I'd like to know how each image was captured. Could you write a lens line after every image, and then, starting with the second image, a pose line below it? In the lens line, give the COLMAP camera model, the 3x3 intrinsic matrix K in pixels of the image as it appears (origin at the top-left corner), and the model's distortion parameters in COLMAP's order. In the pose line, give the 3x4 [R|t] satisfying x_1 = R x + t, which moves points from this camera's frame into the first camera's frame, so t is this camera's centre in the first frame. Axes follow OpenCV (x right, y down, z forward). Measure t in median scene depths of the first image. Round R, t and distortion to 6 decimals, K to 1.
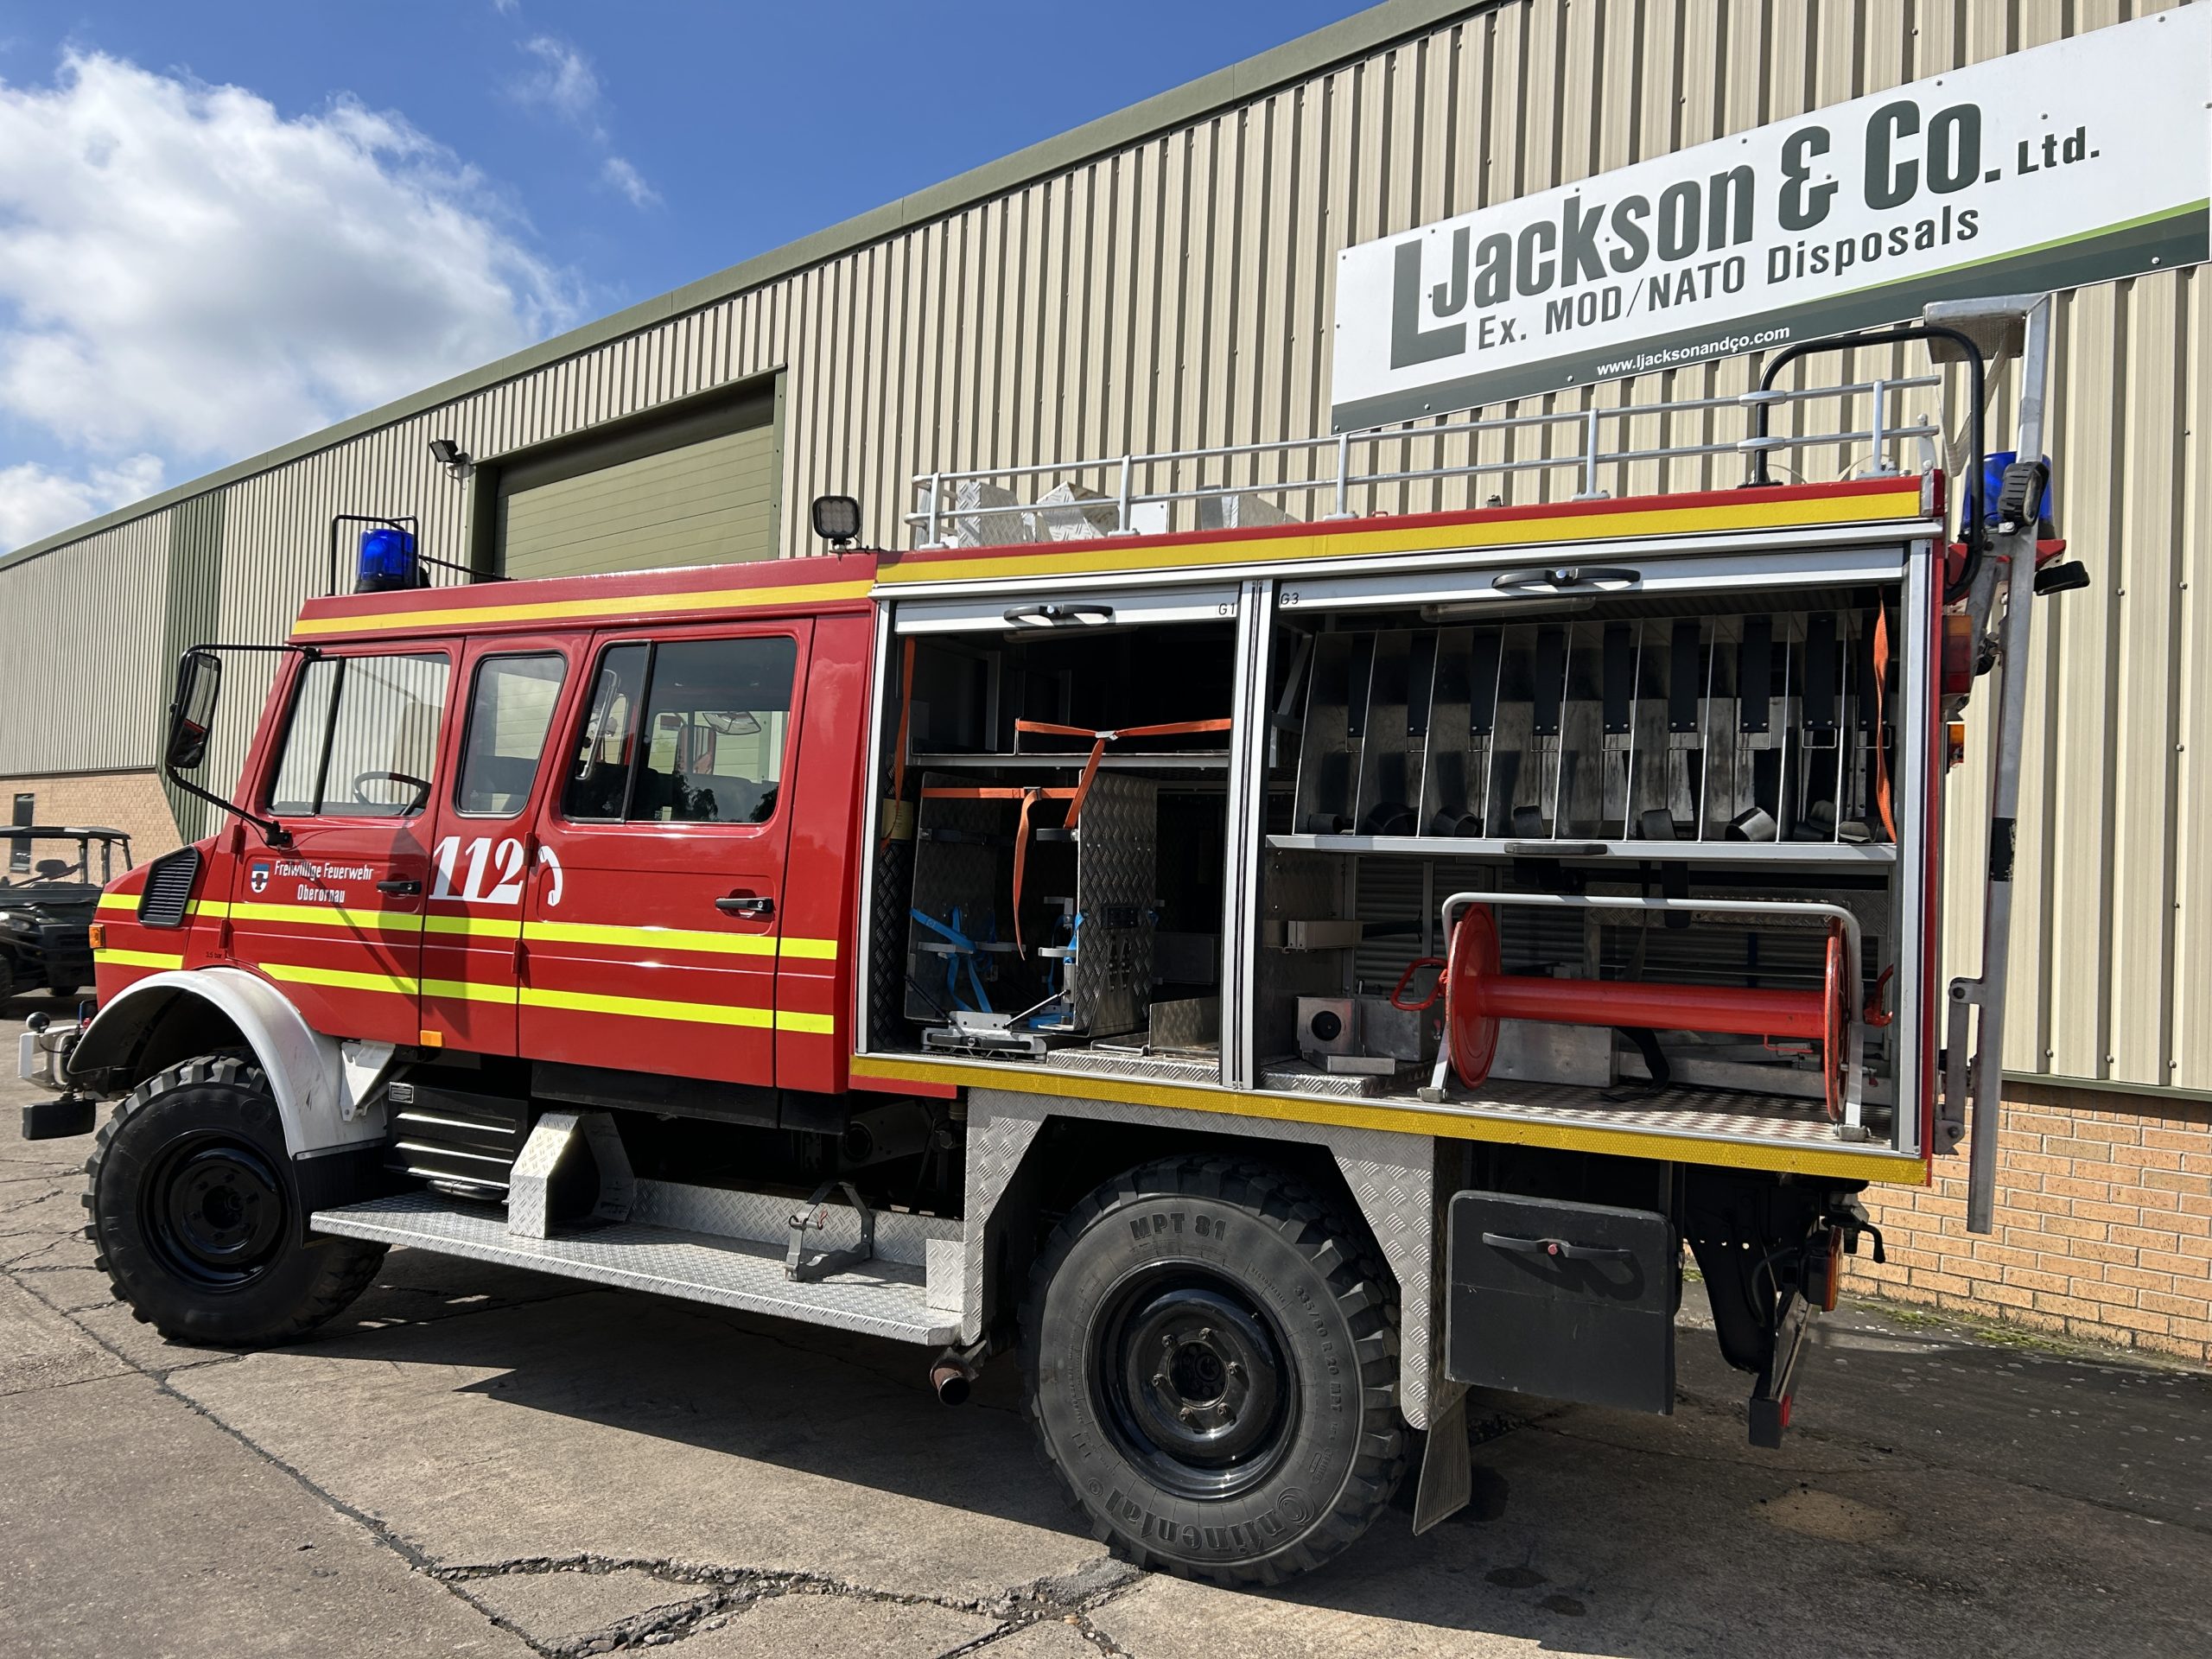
lens RADIAL K [[1665.2, 0, 1103.4], [0, 1665.2, 829.5], [0, 0, 1]] dist [0.056409, -0.058389]
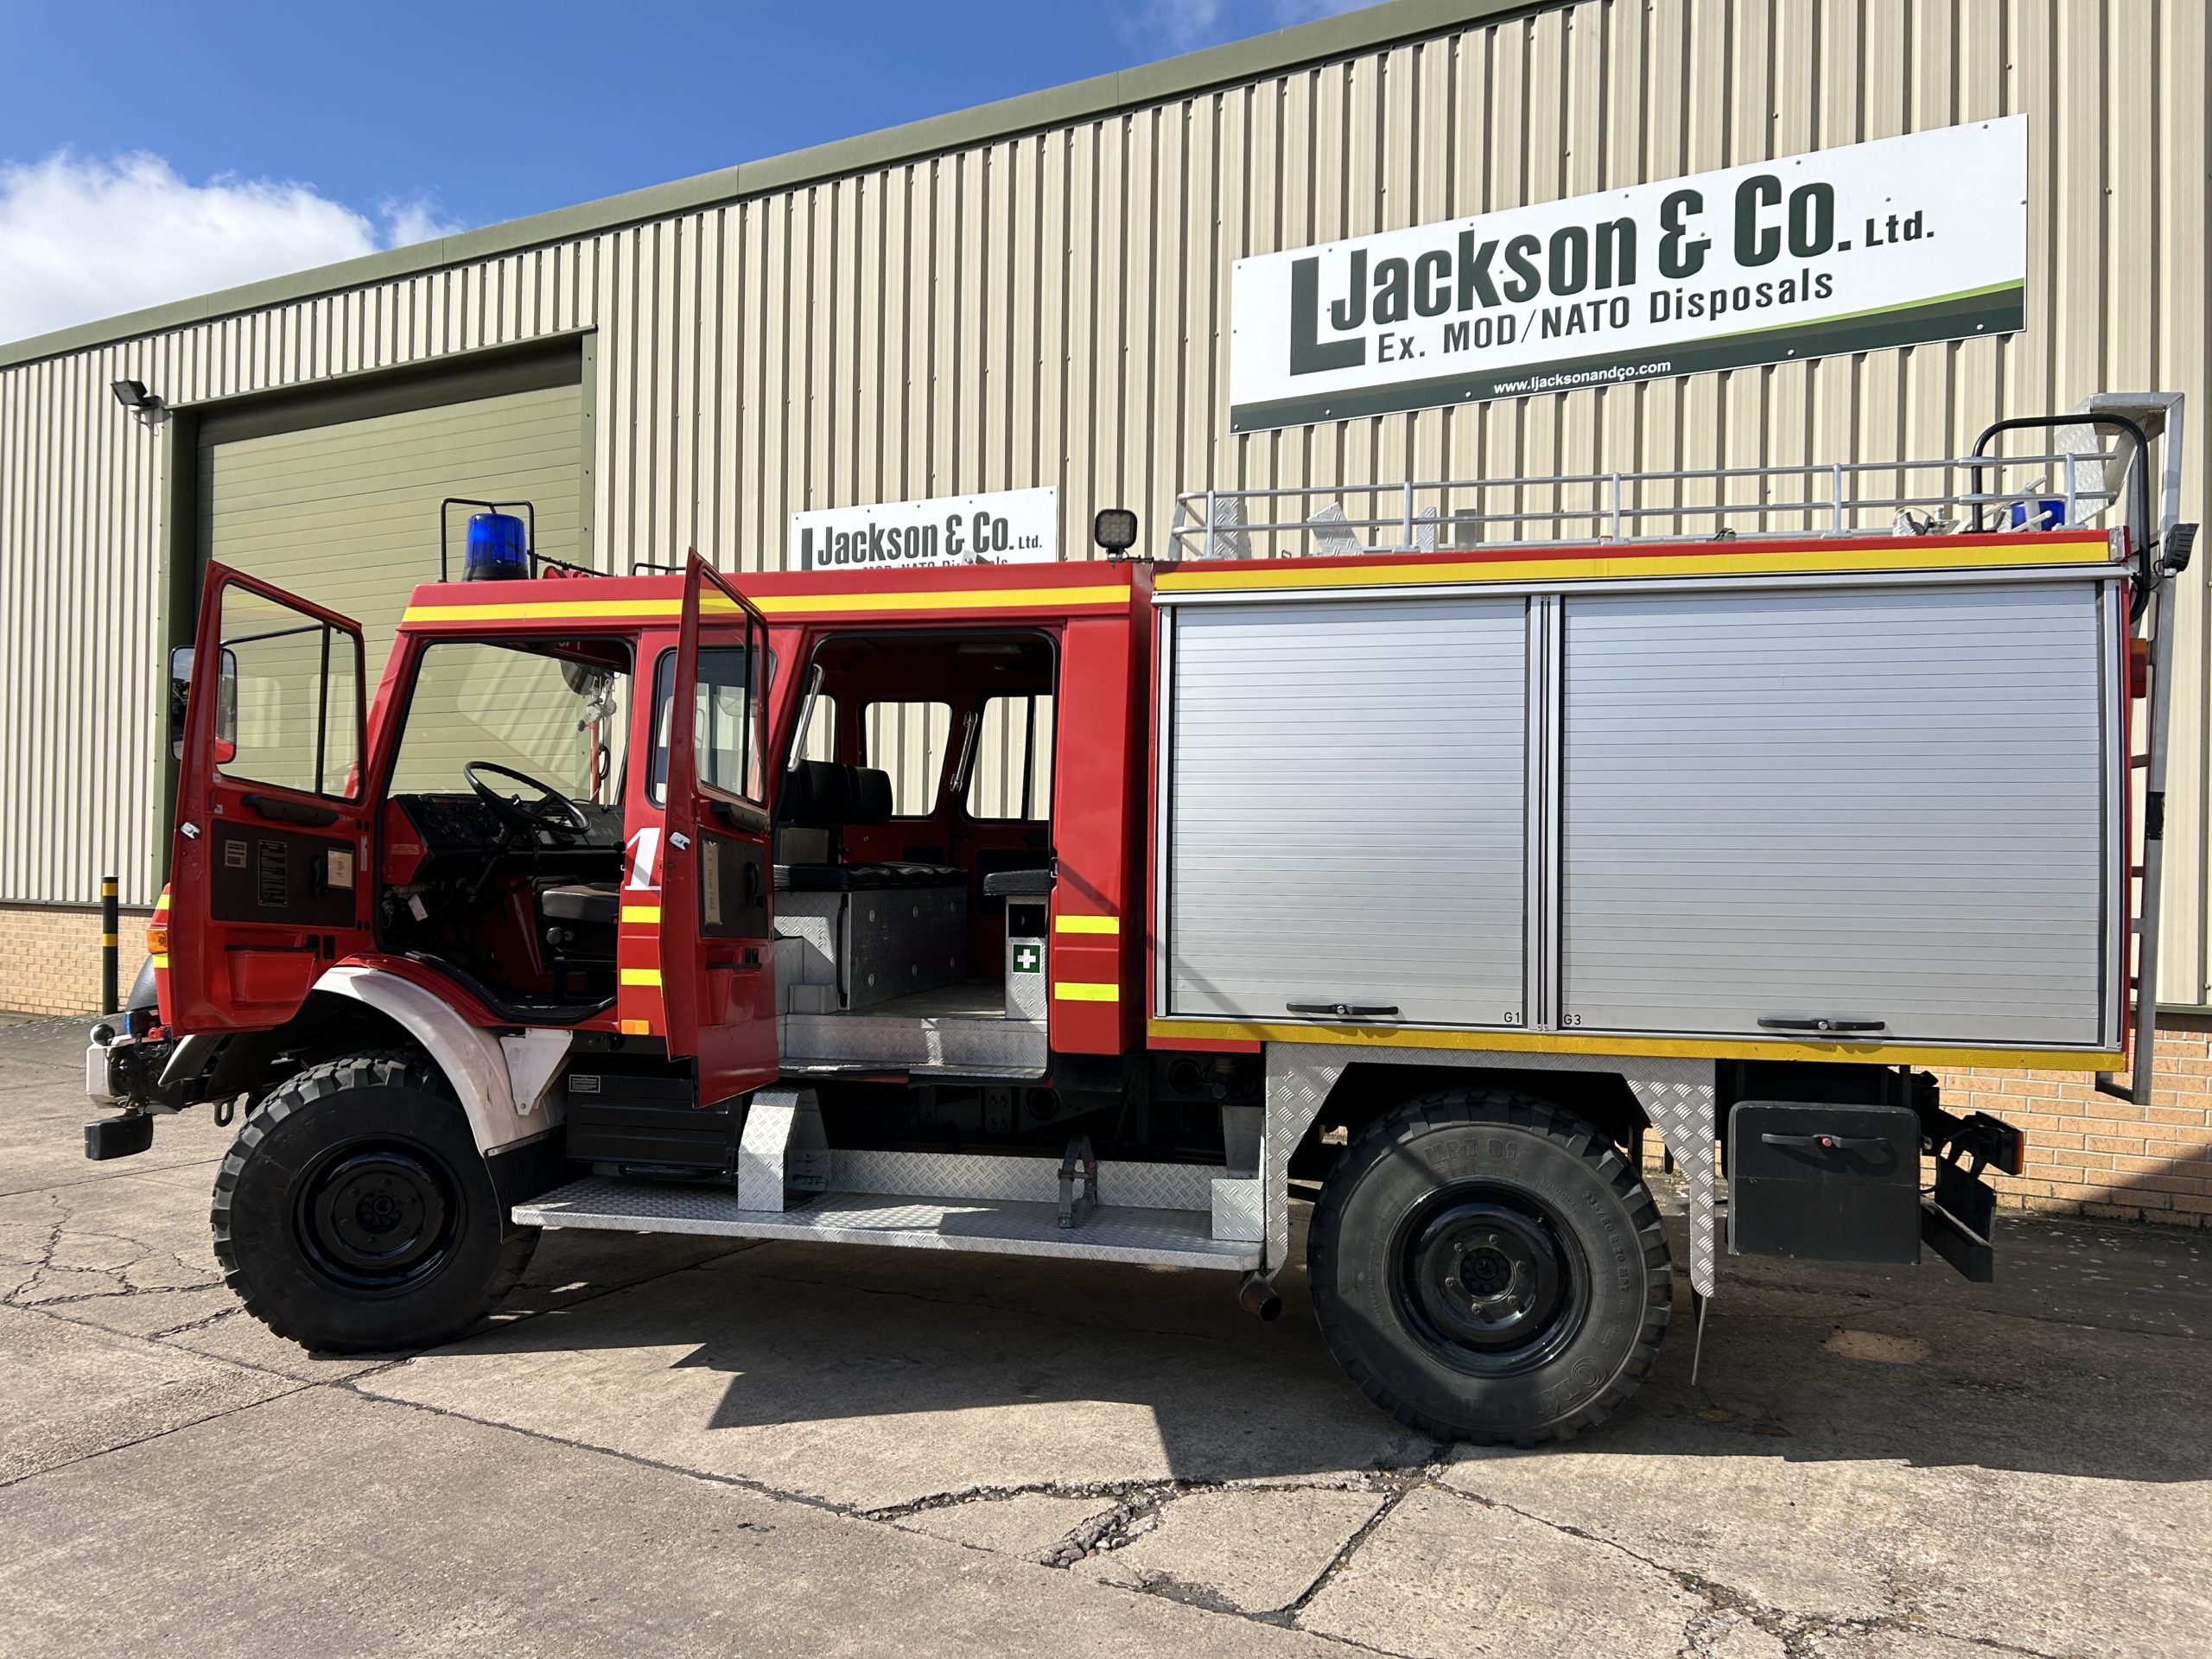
lens RADIAL K [[1665.2, 0, 1096.4], [0, 1665.2, 841.5], [0, 0, 1]] dist [0.056409, -0.058389]
pose [[0.967460, -0.024260, 0.251856, -0.376614], [0.016632, 0.999337, 0.032373, -0.015293], [-0.252475, -0.027131, 0.967223, -0.044556]]
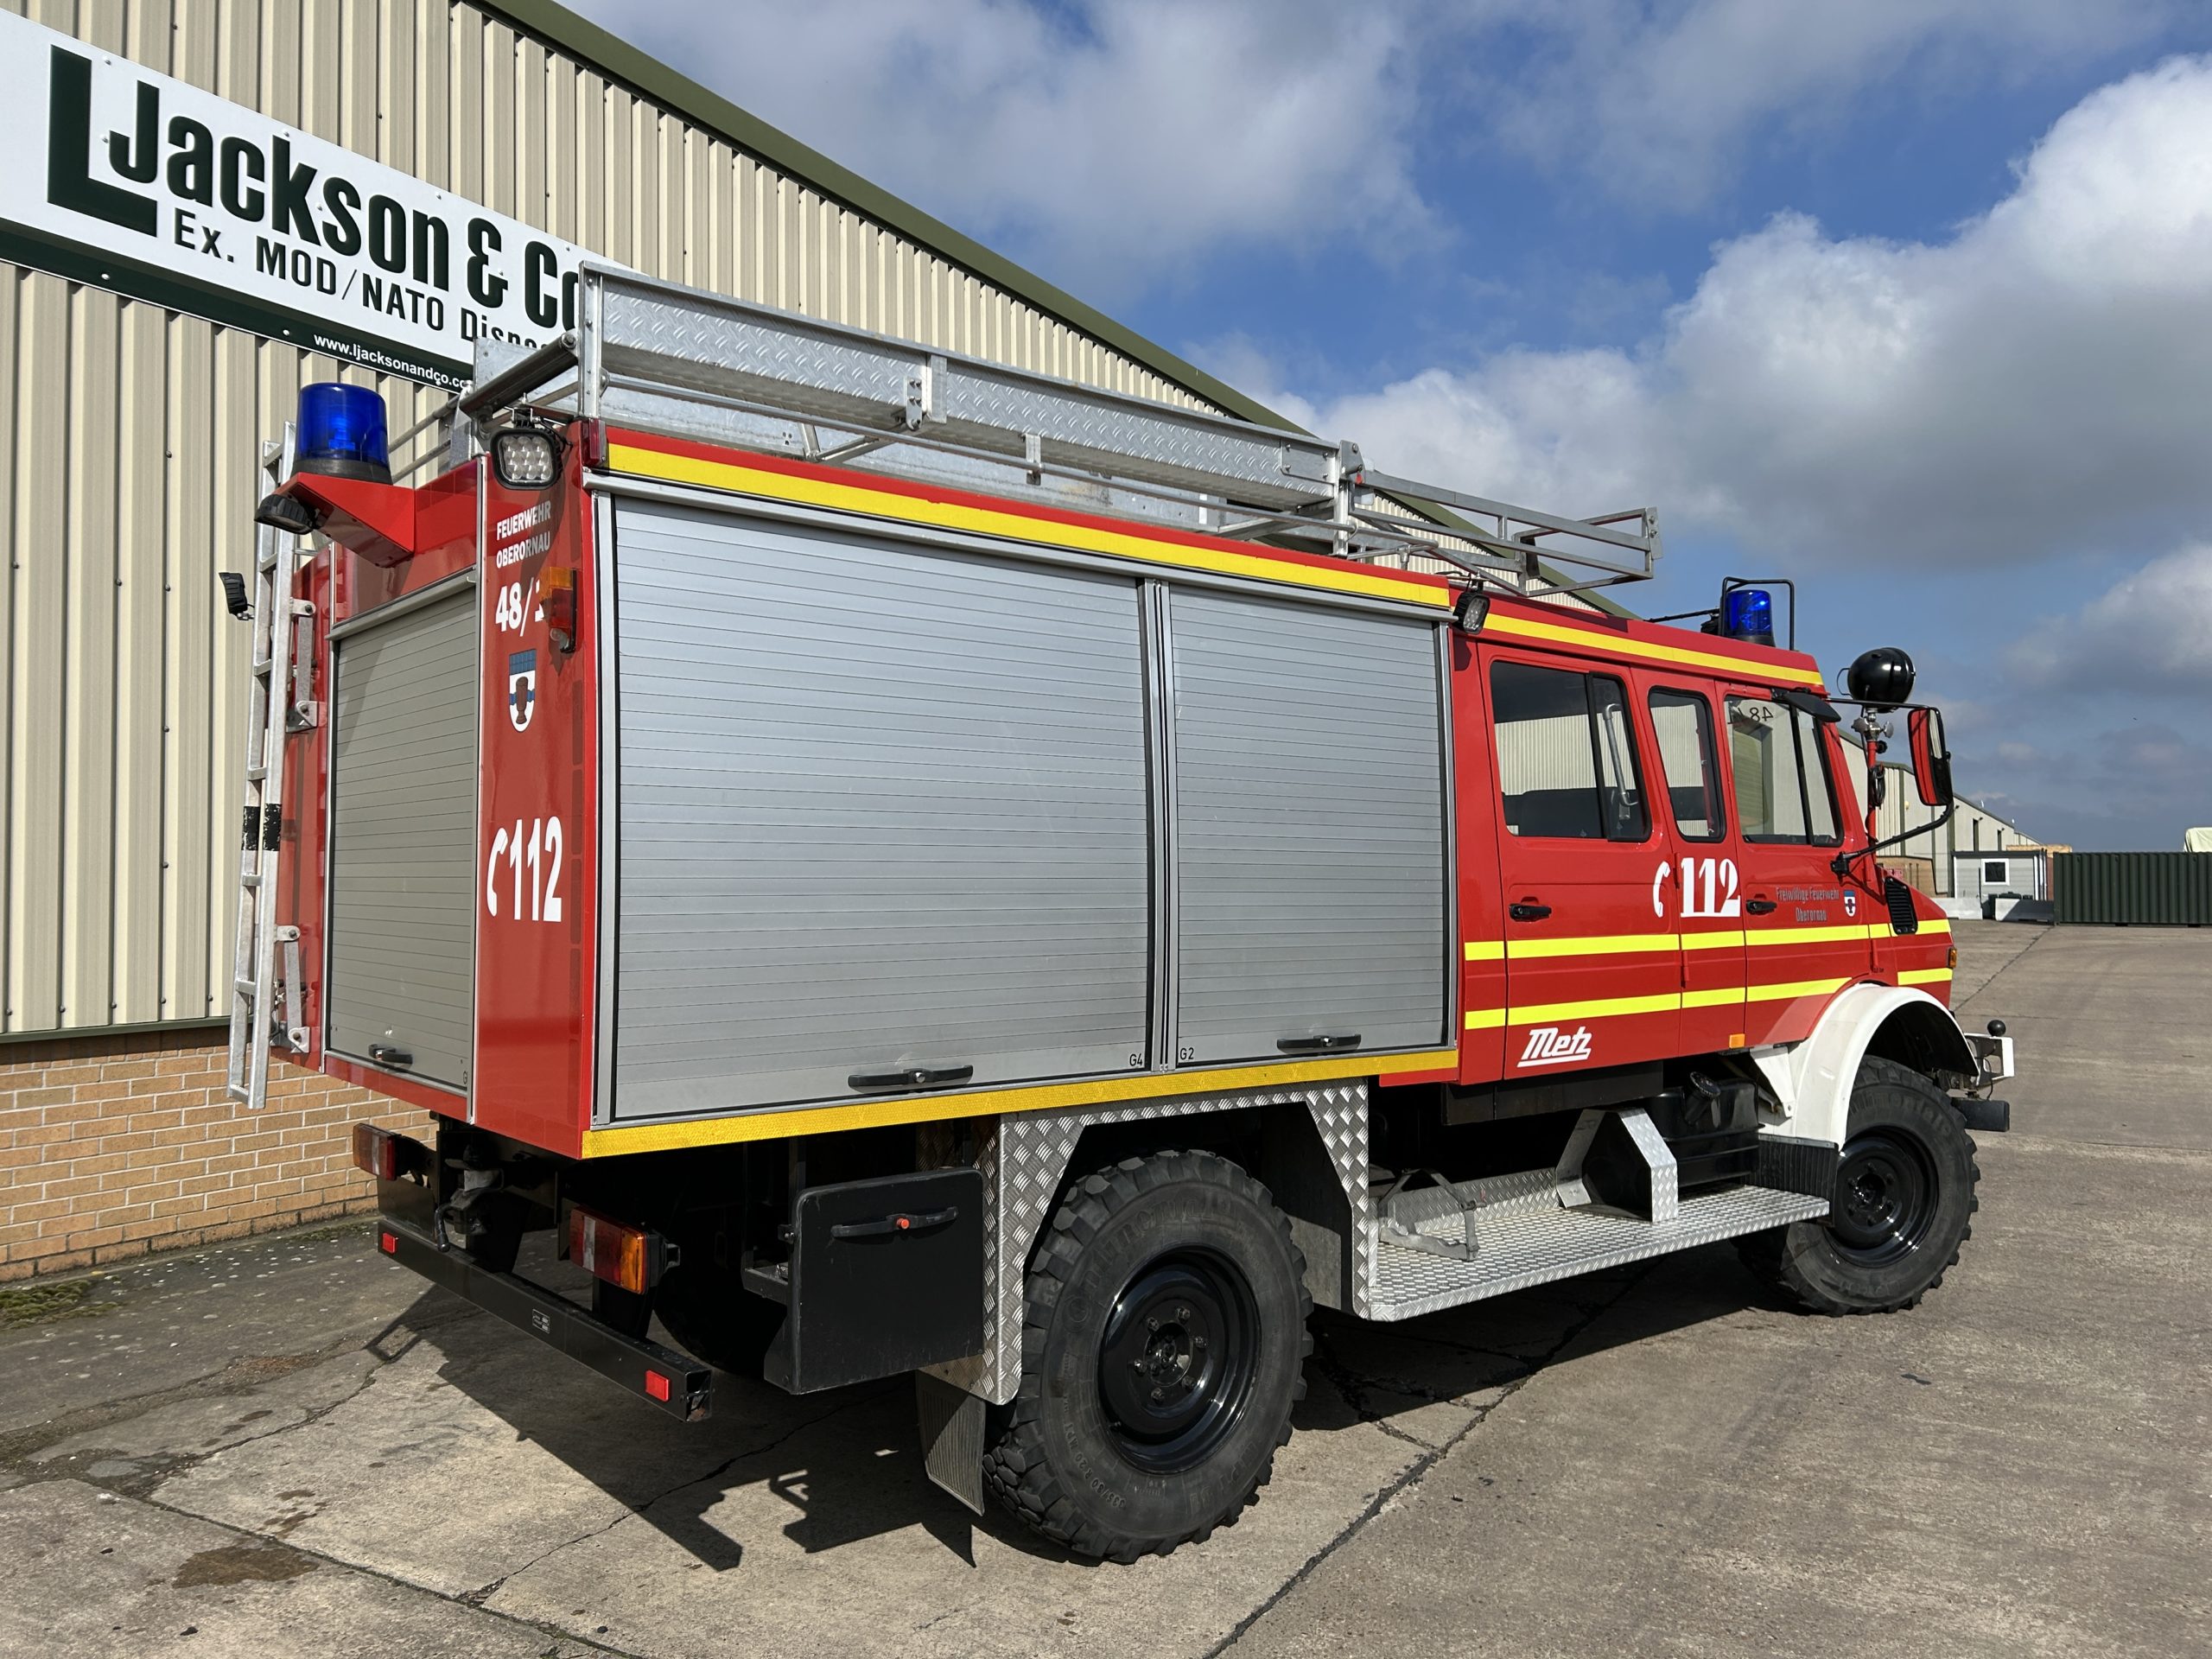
lens RADIAL K [[1665.2, 0, 1108.6], [0, 1665.2, 827.7], [0, 0, 1]] dist [0.056409, -0.058389]
pose [[-0.234450, -0.008200, 0.972094, -1.134909], [-0.036610, 0.999330, -0.000400, -0.008207], [-0.971439, -0.035682, -0.234593, 1.137309]]
